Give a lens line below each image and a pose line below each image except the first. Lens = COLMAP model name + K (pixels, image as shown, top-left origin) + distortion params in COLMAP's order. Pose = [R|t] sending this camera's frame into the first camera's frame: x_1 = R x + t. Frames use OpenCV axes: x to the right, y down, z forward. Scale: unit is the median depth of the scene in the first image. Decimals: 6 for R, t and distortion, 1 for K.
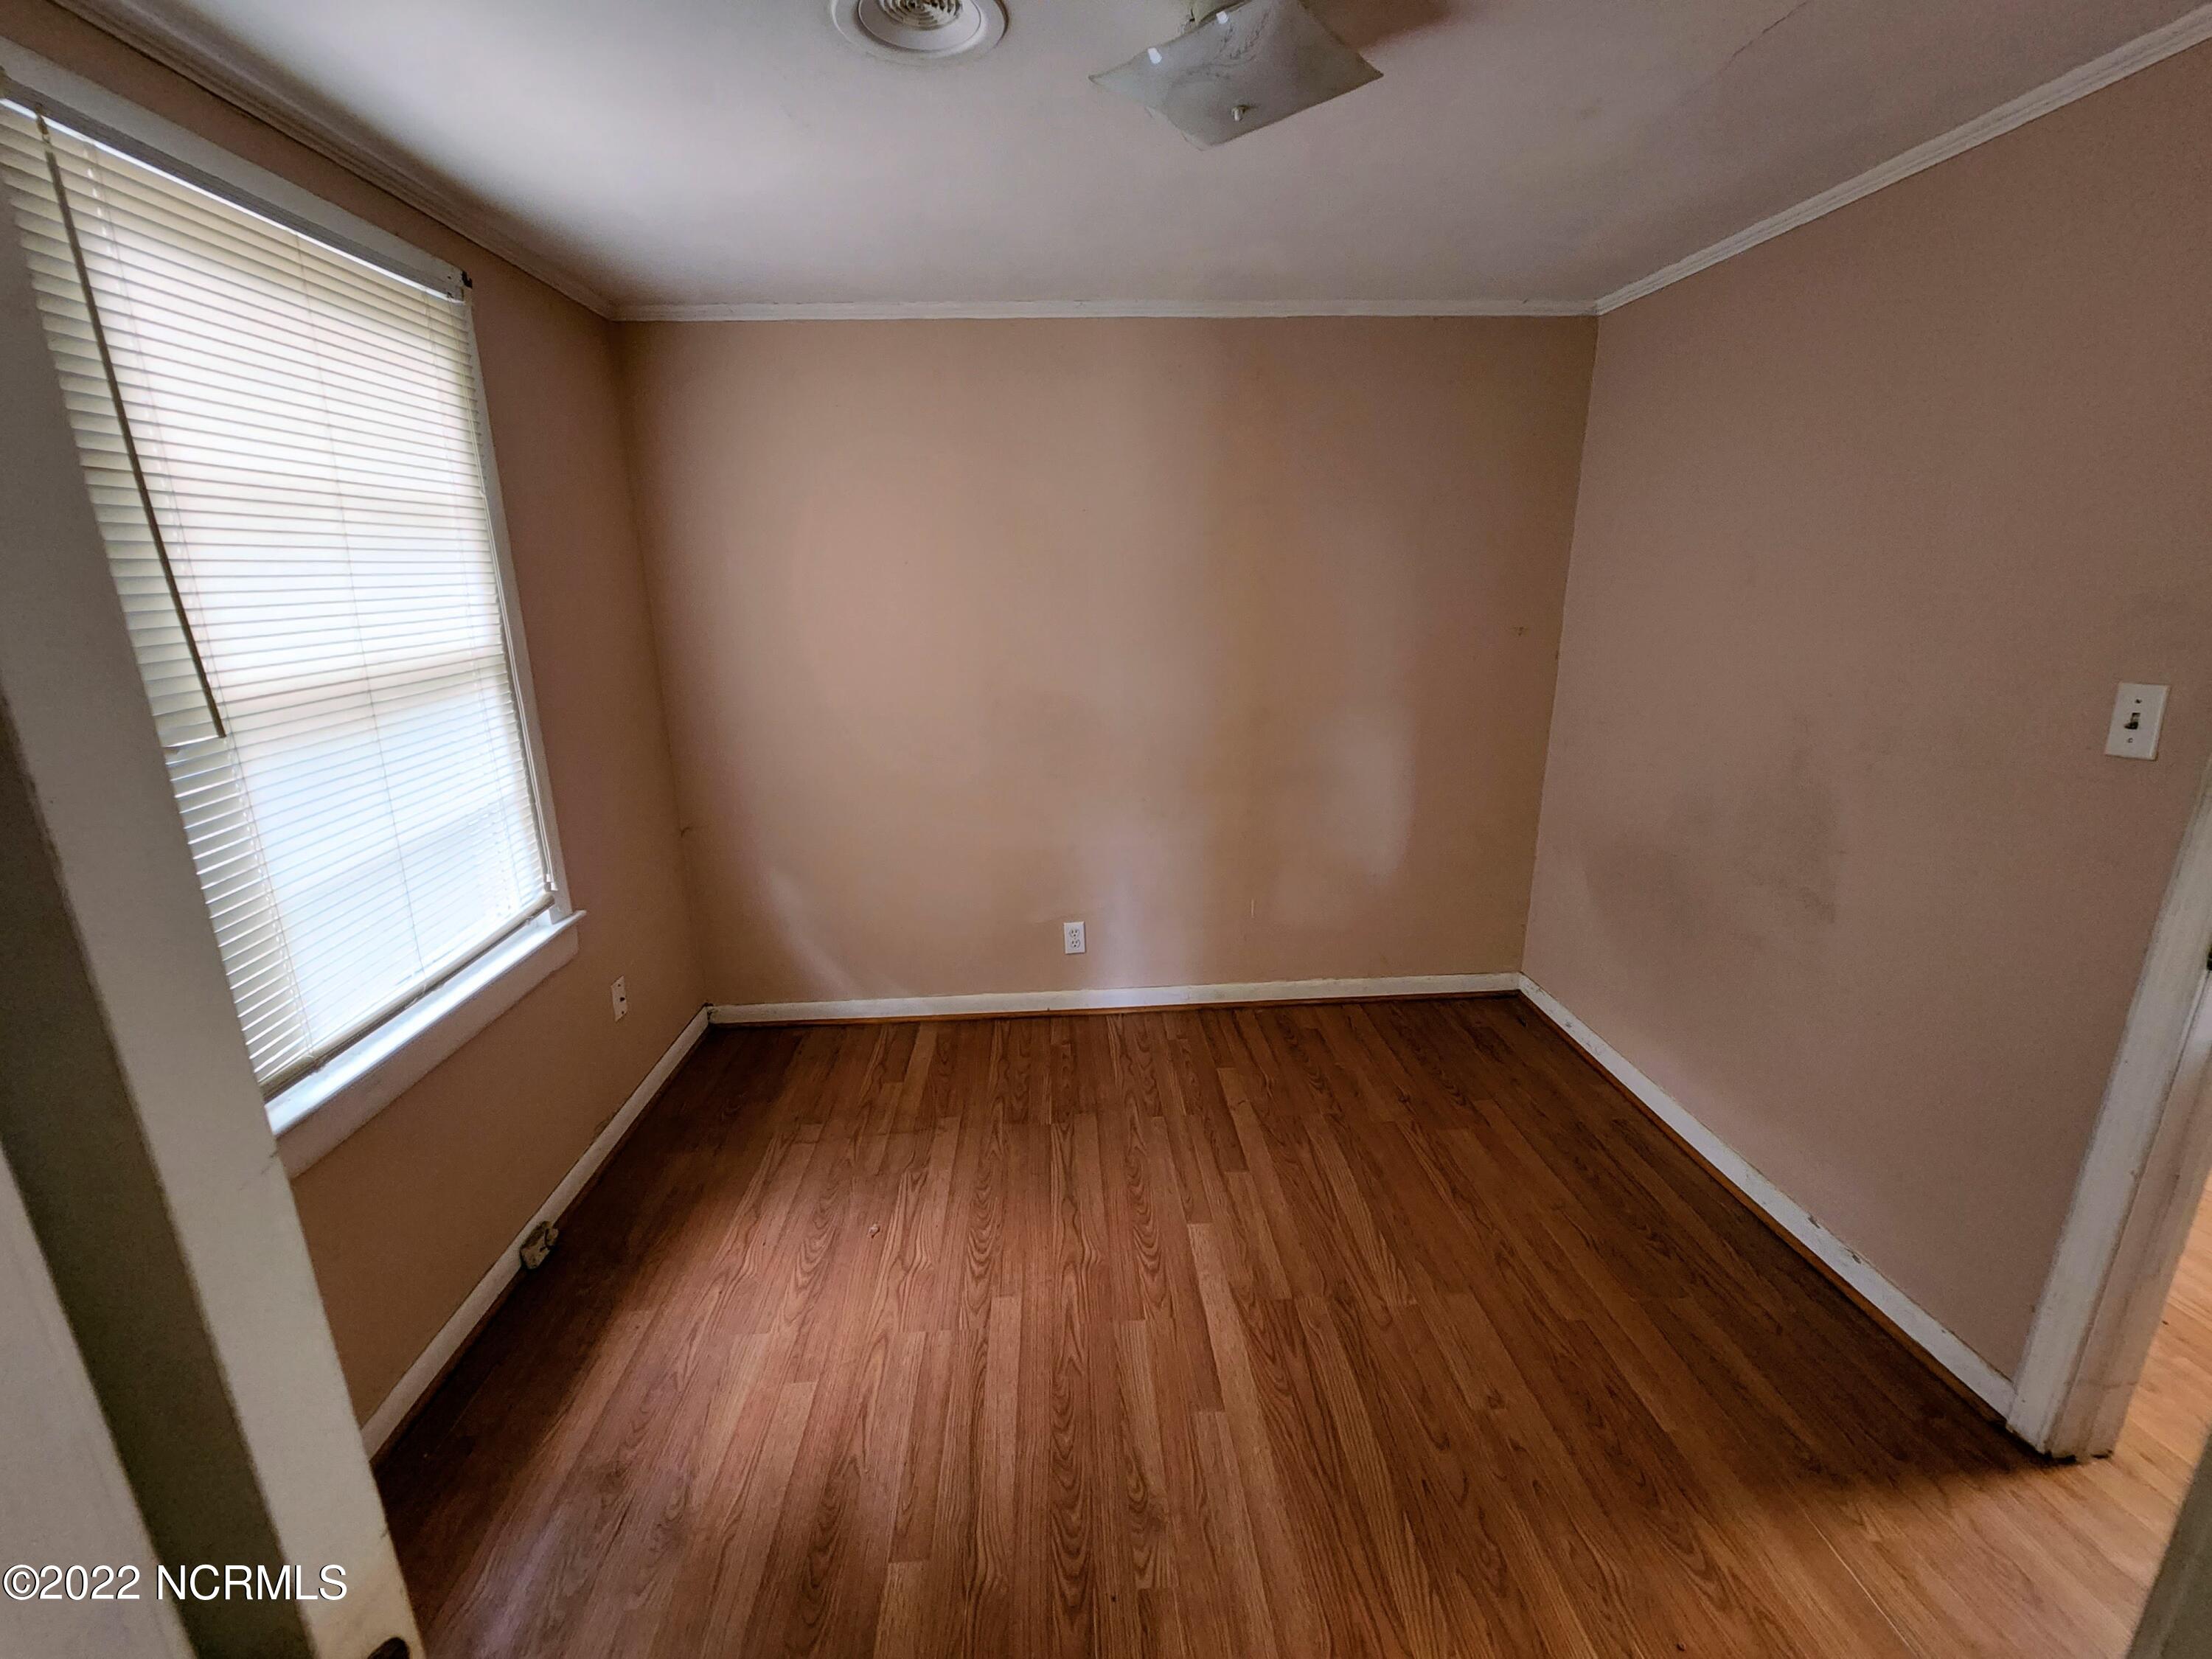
lens RADIAL K [[907.4, 0, 1103.7], [0, 907.4, 829.0], [0, 0, 1]] dist [0.003966, 0.000042]
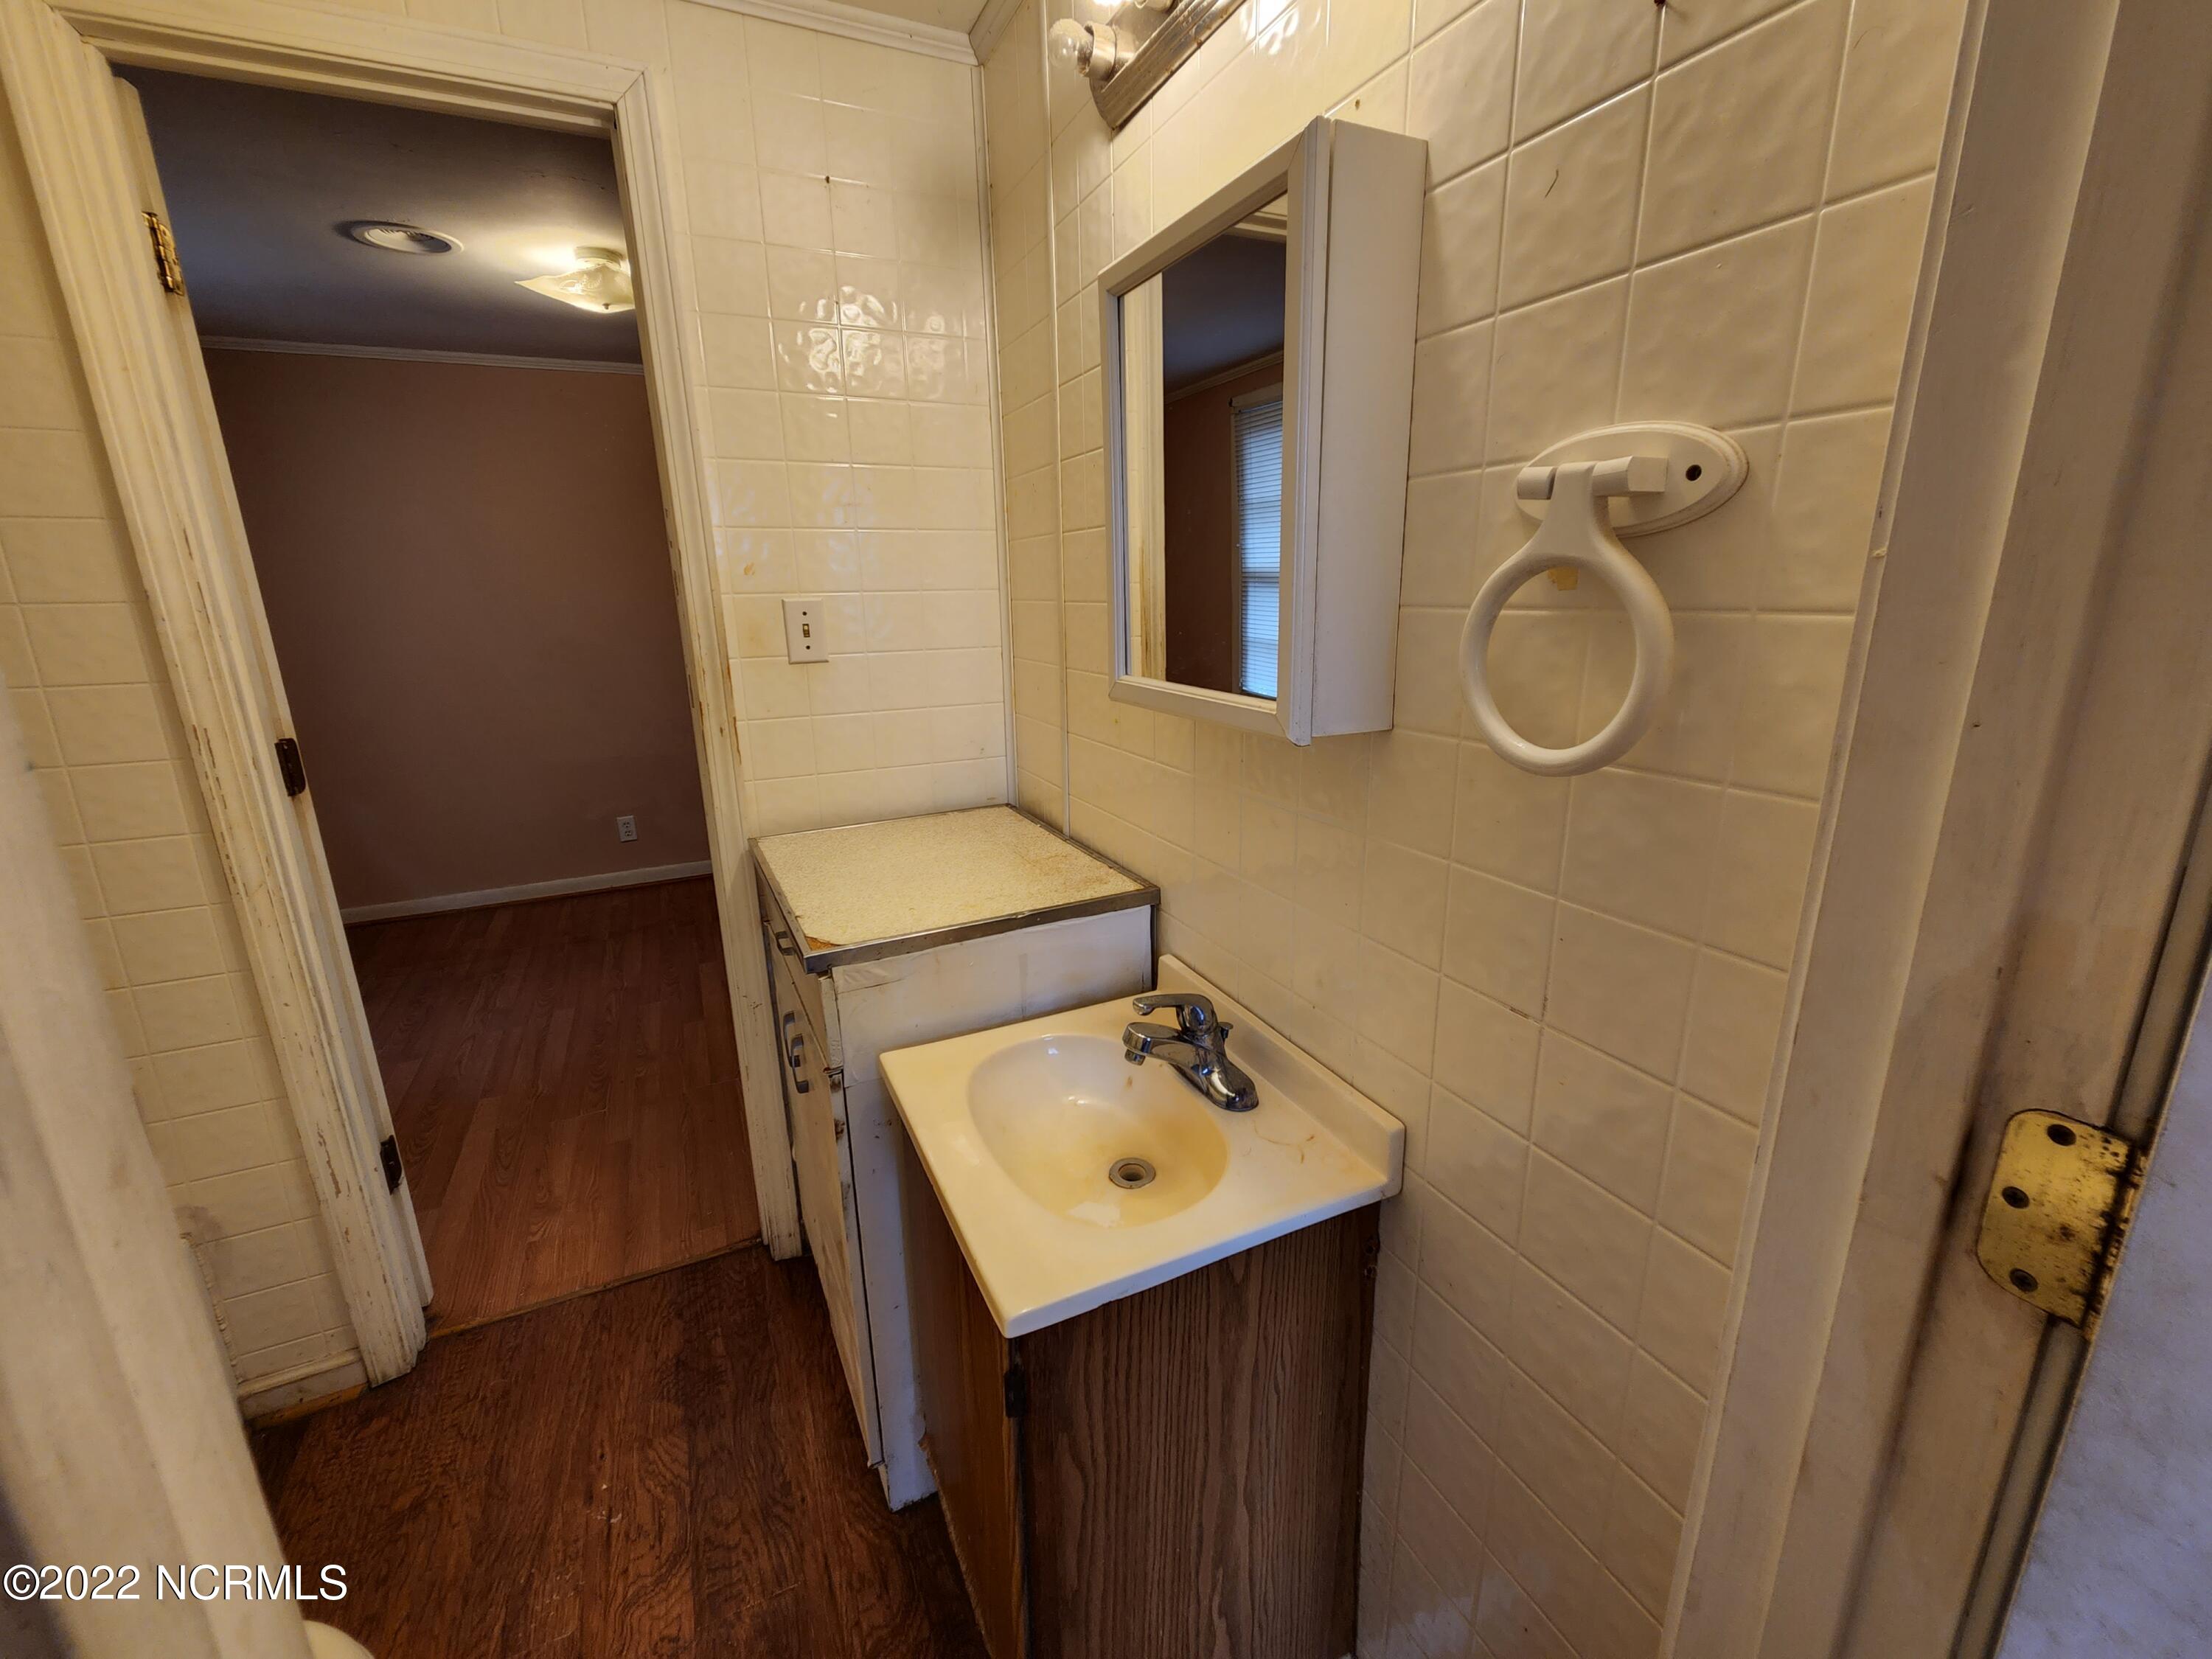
lens RADIAL K [[907.4, 0, 1109.9], [0, 907.4, 822.2], [0, 0, 1]] dist [0.003966, 0.000042]
pose [[0.924065, -0.093857, 0.370534, 0.167835], [0.096751, 0.995250, 0.010813, 0.215683], [-0.369789, 0.025858, 0.928756, -0.643294]]
